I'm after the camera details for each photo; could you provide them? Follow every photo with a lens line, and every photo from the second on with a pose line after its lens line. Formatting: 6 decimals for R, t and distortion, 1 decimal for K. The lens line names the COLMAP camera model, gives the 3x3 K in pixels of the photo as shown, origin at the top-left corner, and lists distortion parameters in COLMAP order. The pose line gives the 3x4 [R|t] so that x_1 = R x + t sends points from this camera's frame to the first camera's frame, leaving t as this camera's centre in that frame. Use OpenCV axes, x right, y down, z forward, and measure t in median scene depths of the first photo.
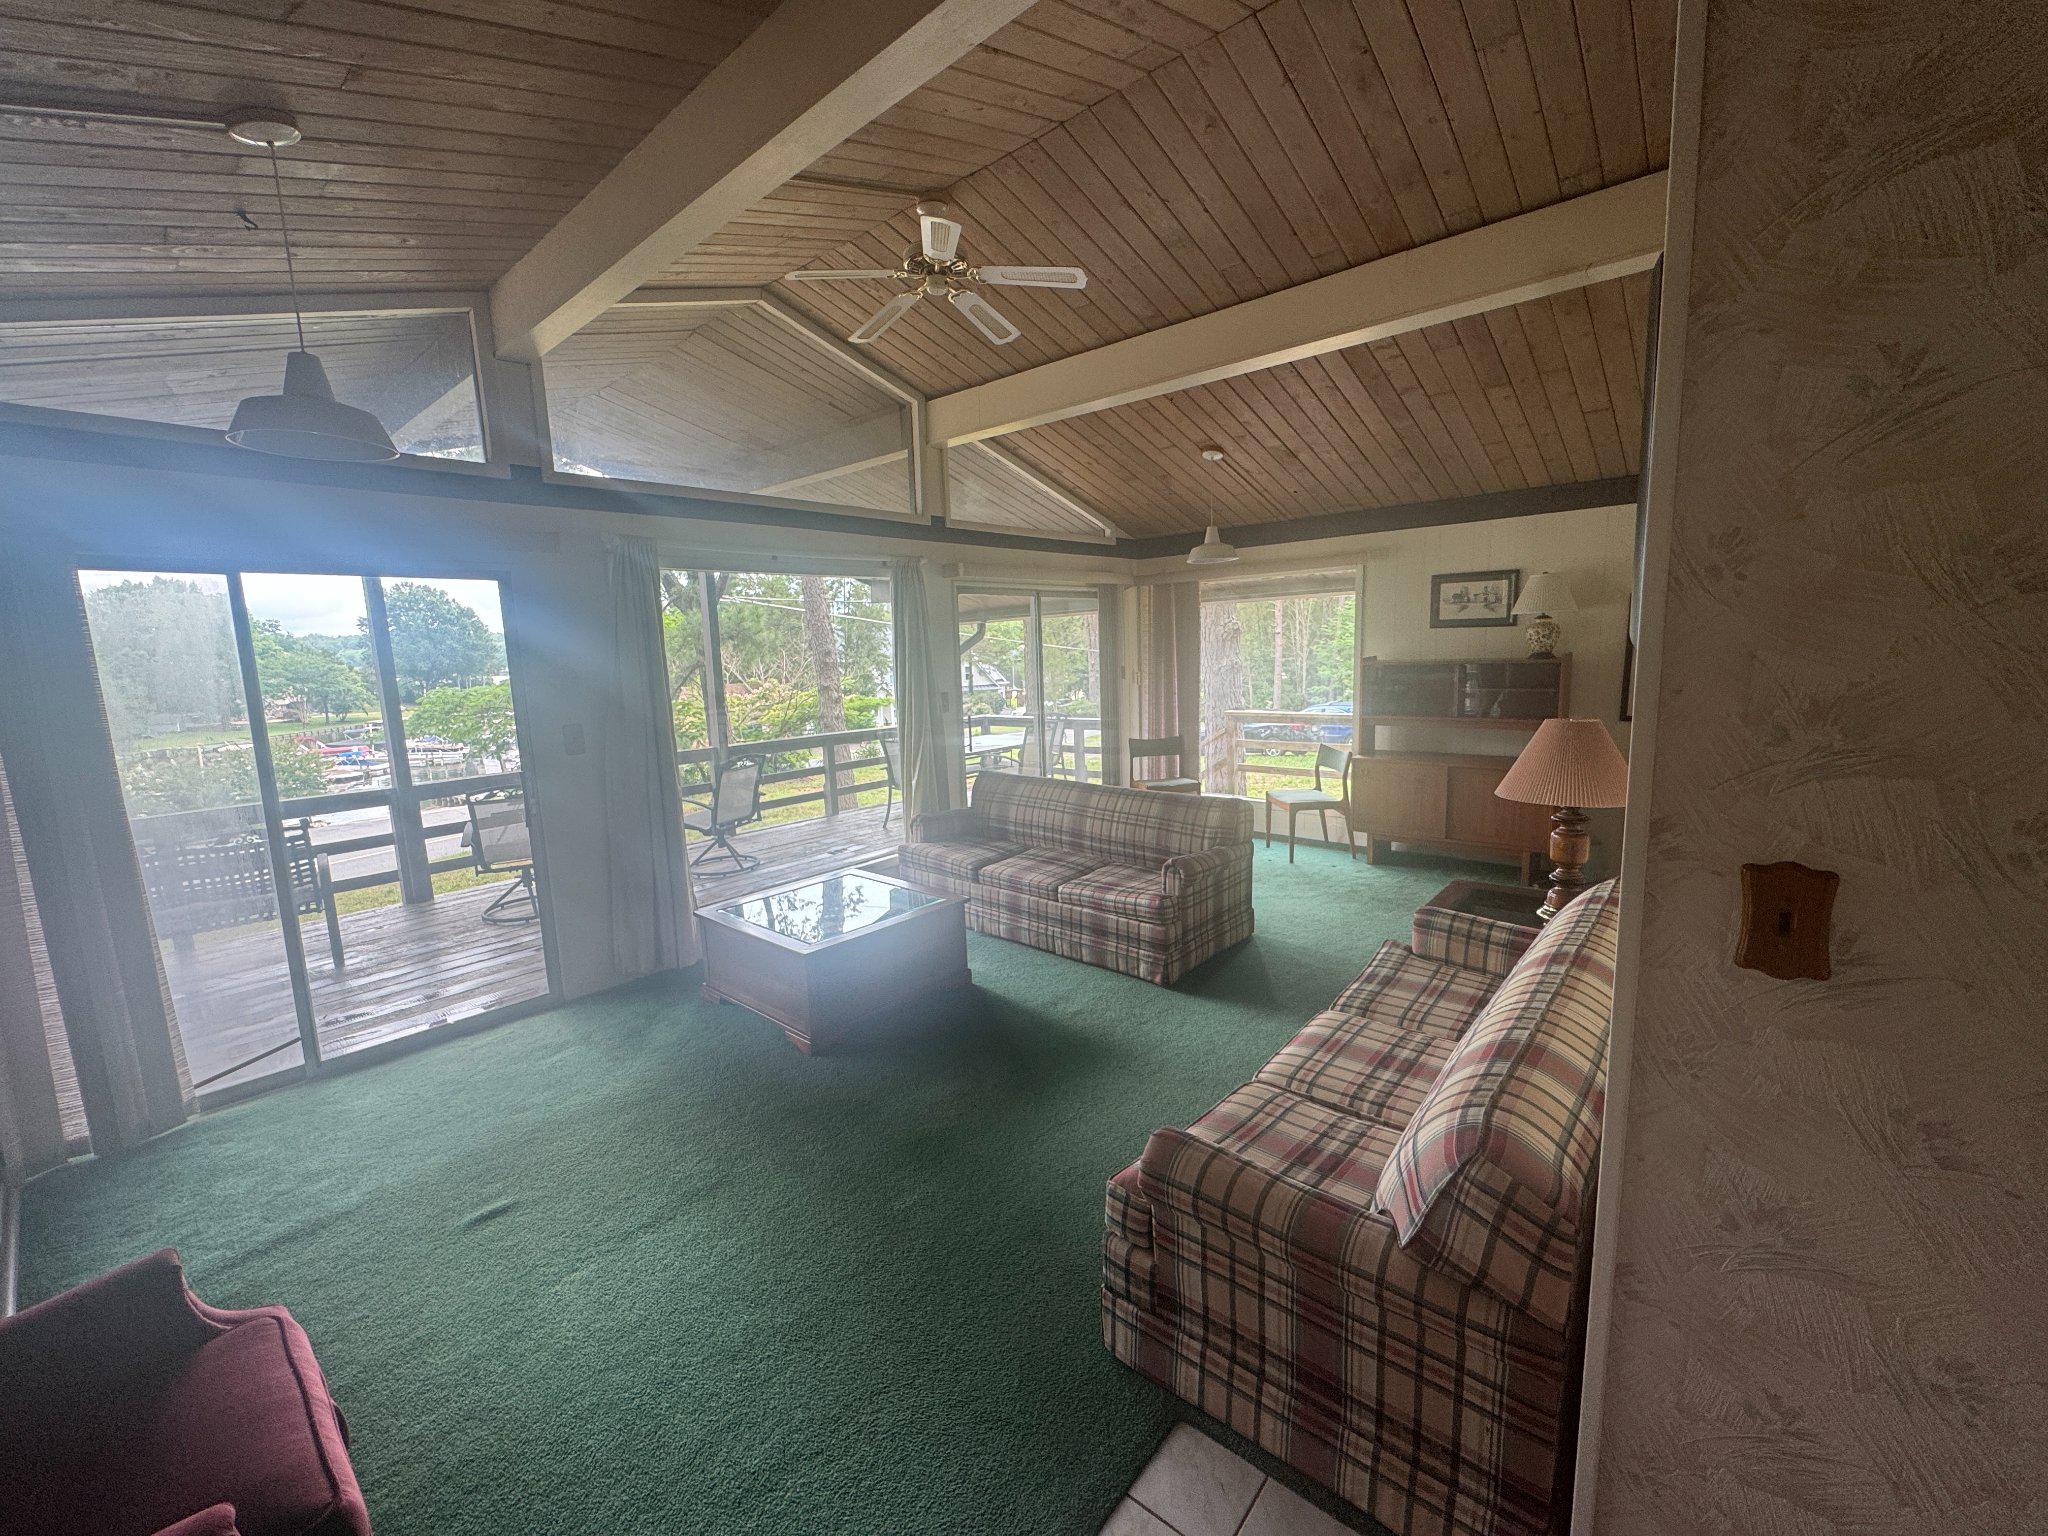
lens RADIAL K [[815.5, 0, 1024.0], [0, 815.5, 768.0], [0, 0, 1]] dist [-0.001119, -0.000072]
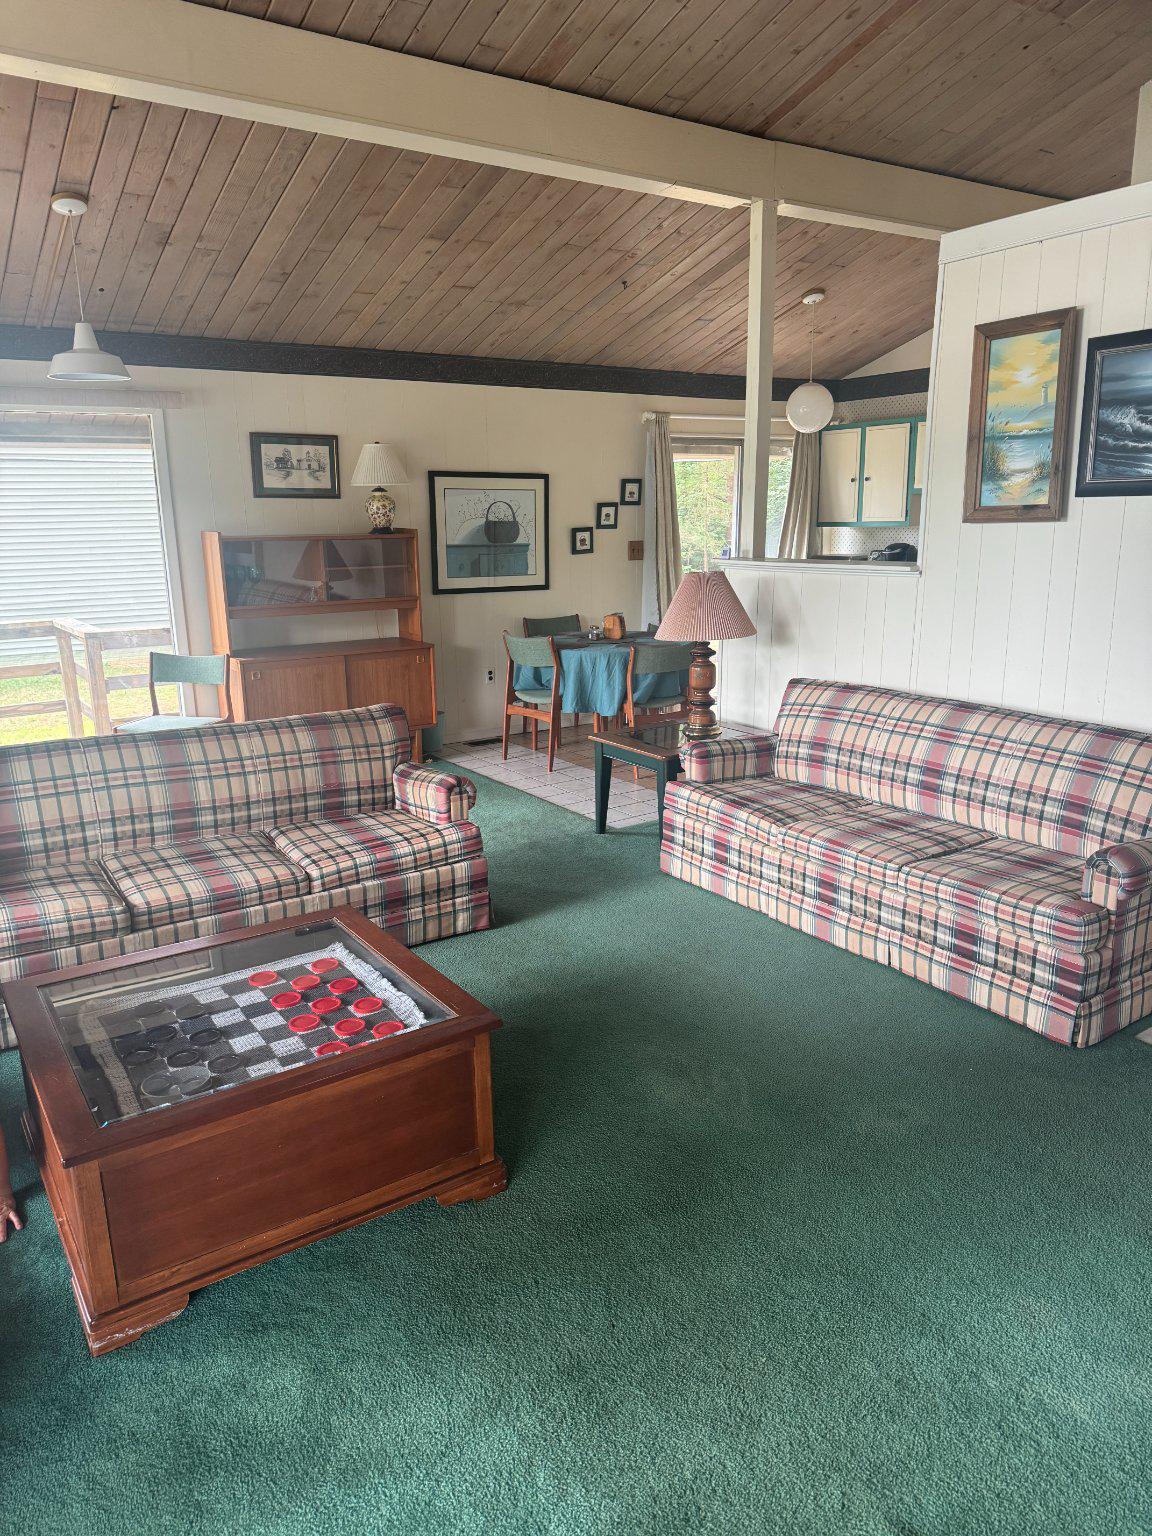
lens RADIAL K [[1092.6, 0, 576.0], [0, 1092.6, 768.0], [0, 0, 1]] dist [0.017473, -0.035531]
pose [[0.279541, -0.195134, 0.940096, -0.839007], [0.146763, 0.976308, 0.159009, -0.051241], [-0.948850, 0.093522, 0.301557, 0.615558]]
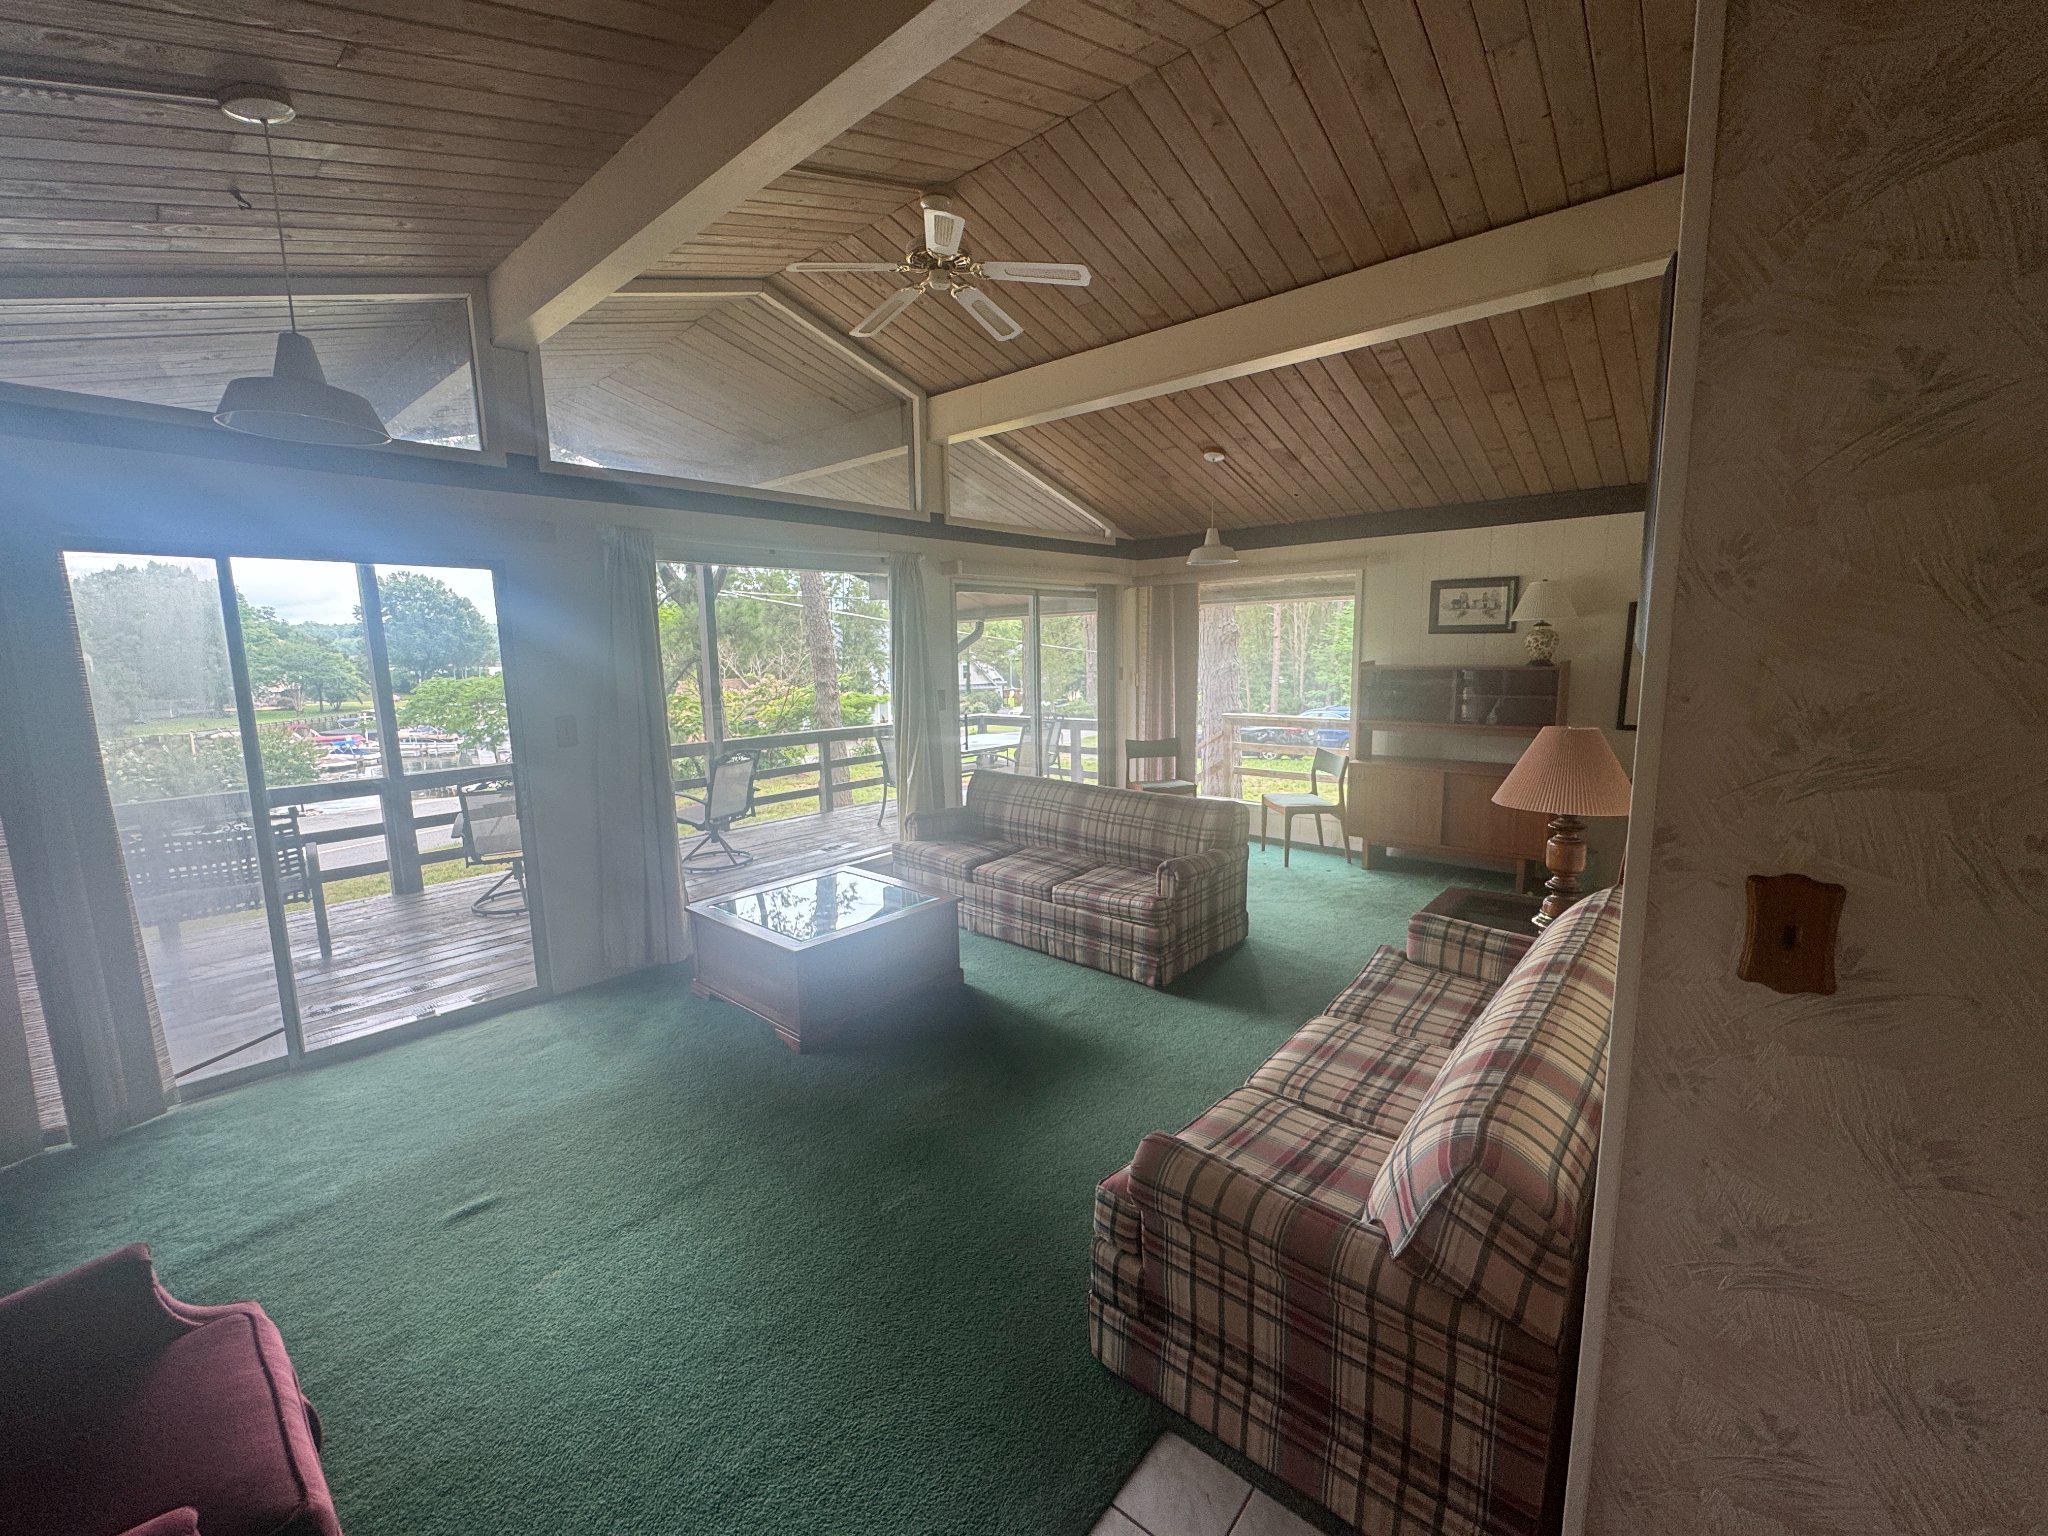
lens RADIAL K [[815.5, 0, 1024.0], [0, 815.5, 768.0], [0, 0, 1]] dist [-0.001119, -0.000072]
pose [[0.999866, 0.015755, 0.004517, 0.000890], [-0.015757, 0.999876, 0.000357, 0.000461], [-0.004511, -0.000428, 0.999990, 0.006054]]
